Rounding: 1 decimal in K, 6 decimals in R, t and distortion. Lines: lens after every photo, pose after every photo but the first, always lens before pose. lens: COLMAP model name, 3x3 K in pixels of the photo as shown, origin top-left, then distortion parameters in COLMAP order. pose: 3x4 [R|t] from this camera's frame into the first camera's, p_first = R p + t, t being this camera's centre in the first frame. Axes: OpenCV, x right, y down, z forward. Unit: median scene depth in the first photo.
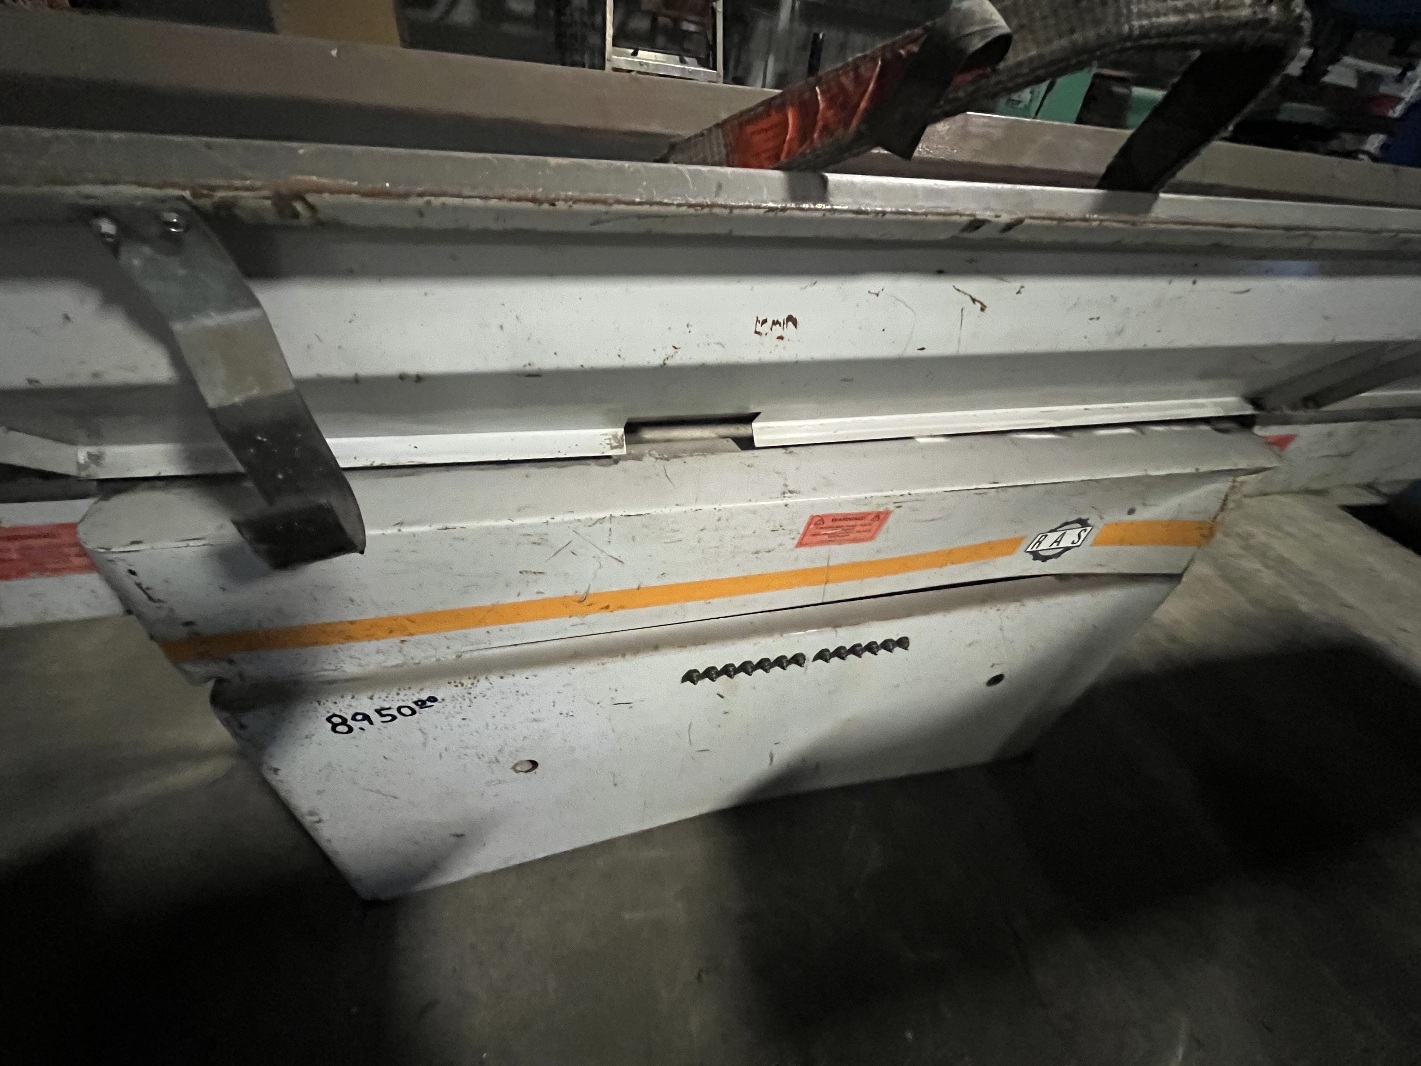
lens RADIAL K [[572.3, 0, 710.3], [0, 572.3, 528.7], [0, 0, 1]] dist [-0.000450, 0.000001]
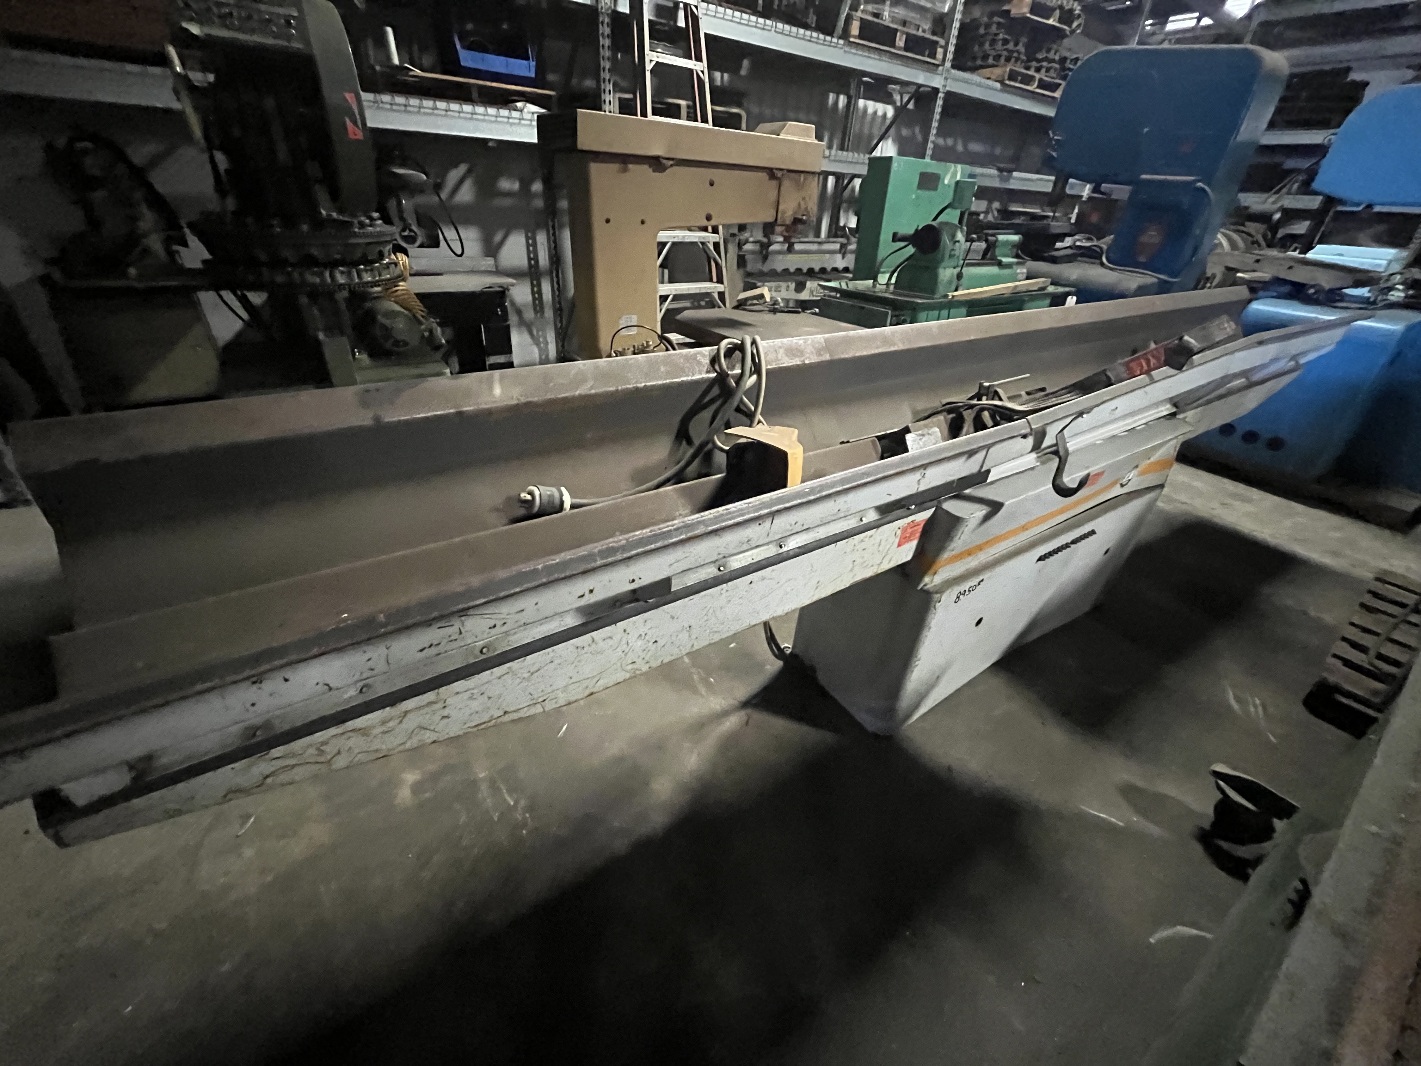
lens RADIAL K [[572.3, 0, 711.4], [0, 572.3, 536.1], [0, 0, 1]] dist [-0.000450, 0.000001]
pose [[0.942087, -0.217812, 0.255009, -1.666399], [0.246504, 0.965303, -0.086169, 0.037799], [-0.227392, 0.144039, 0.963092, -0.832129]]
